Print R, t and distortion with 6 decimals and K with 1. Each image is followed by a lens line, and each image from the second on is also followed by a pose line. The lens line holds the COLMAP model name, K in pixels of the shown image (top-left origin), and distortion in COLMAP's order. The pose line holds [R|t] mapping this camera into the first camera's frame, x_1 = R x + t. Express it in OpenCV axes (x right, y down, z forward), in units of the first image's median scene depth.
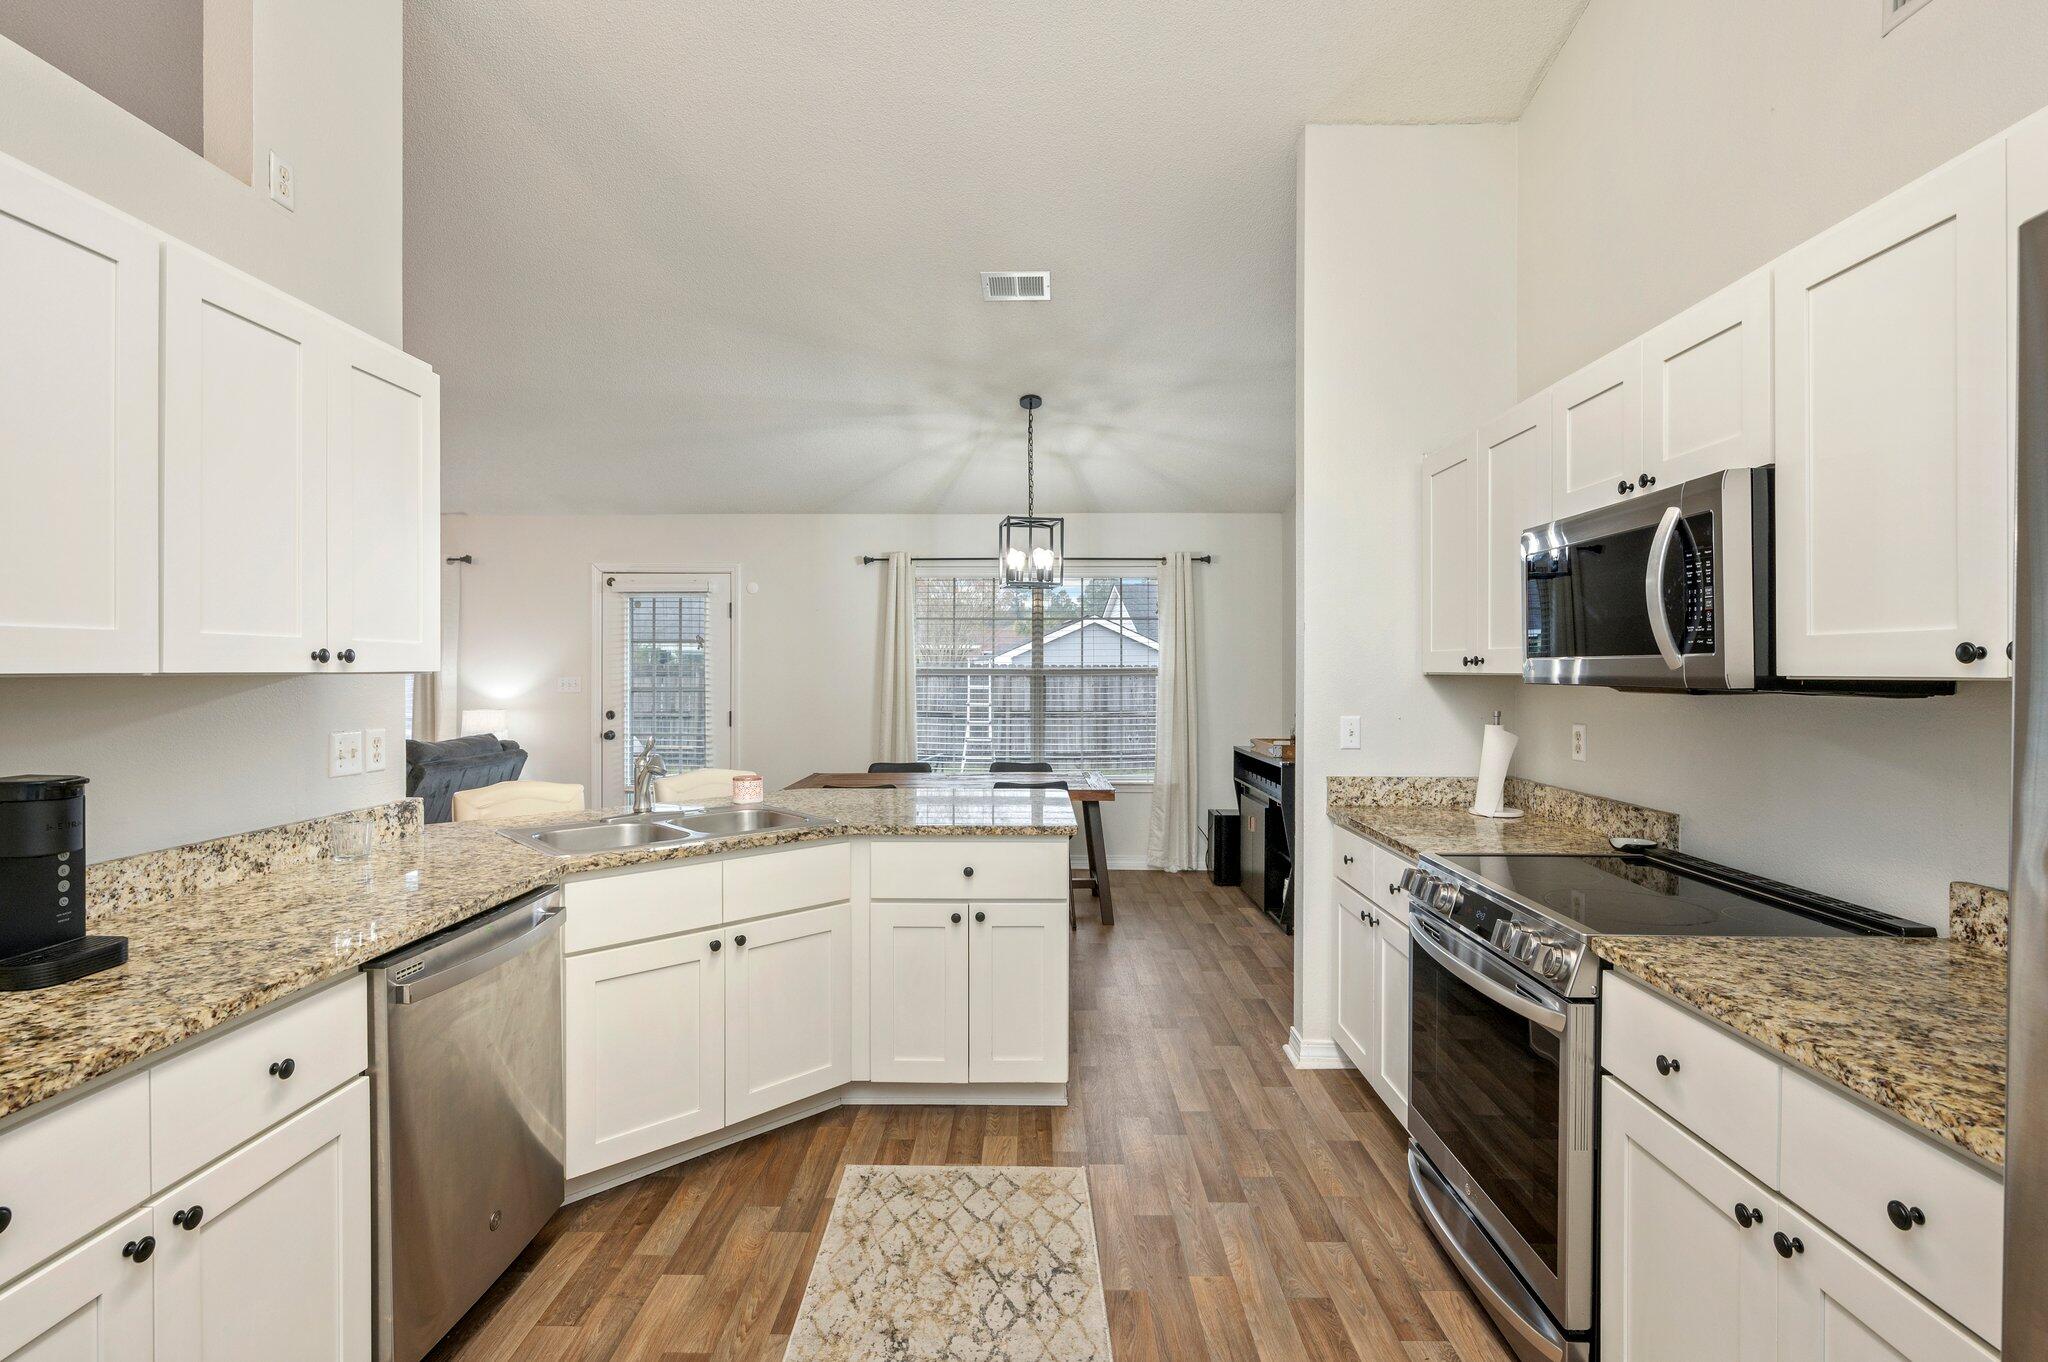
lens RADIAL K [[953.1, 0, 1024.0], [0, 953.1, 681.0], [0, 0, 1]] dist [0.001194, 0.000577]
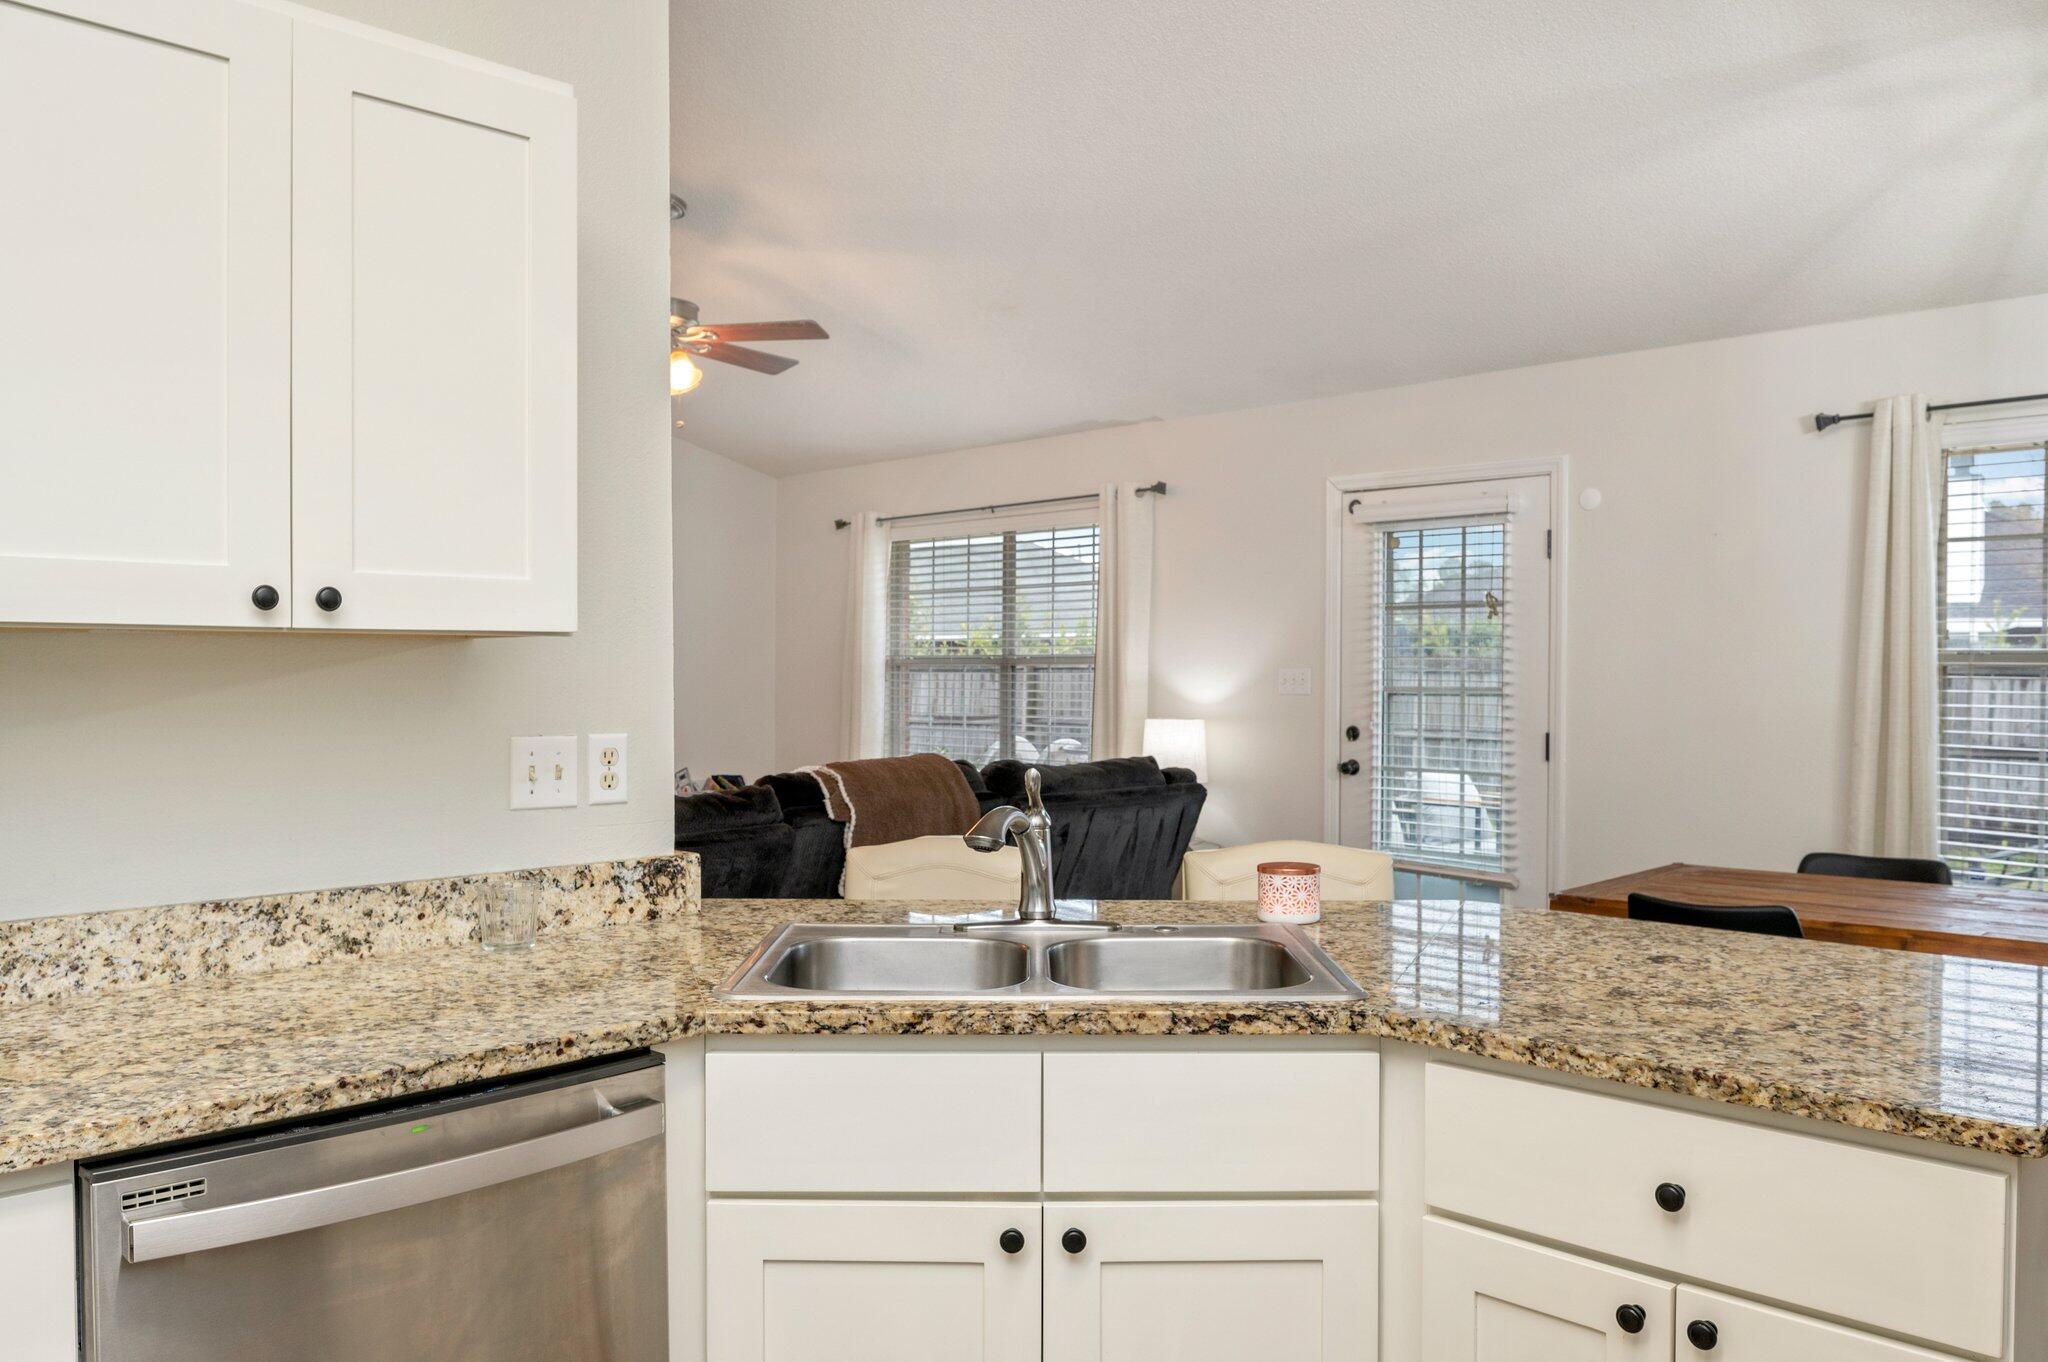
lens RADIAL K [[1512.5, 0, 1024.0], [0, 1512.5, 681.0], [0, 0, 1]] dist [-0.020485, 0.003693]
pose [[0.723494, 0.005331, -0.690310, 0.172629], [-0.008097, 0.999967, -0.000763, 0.015908], [0.690283, 0.006142, 0.723513, 0.505278]]
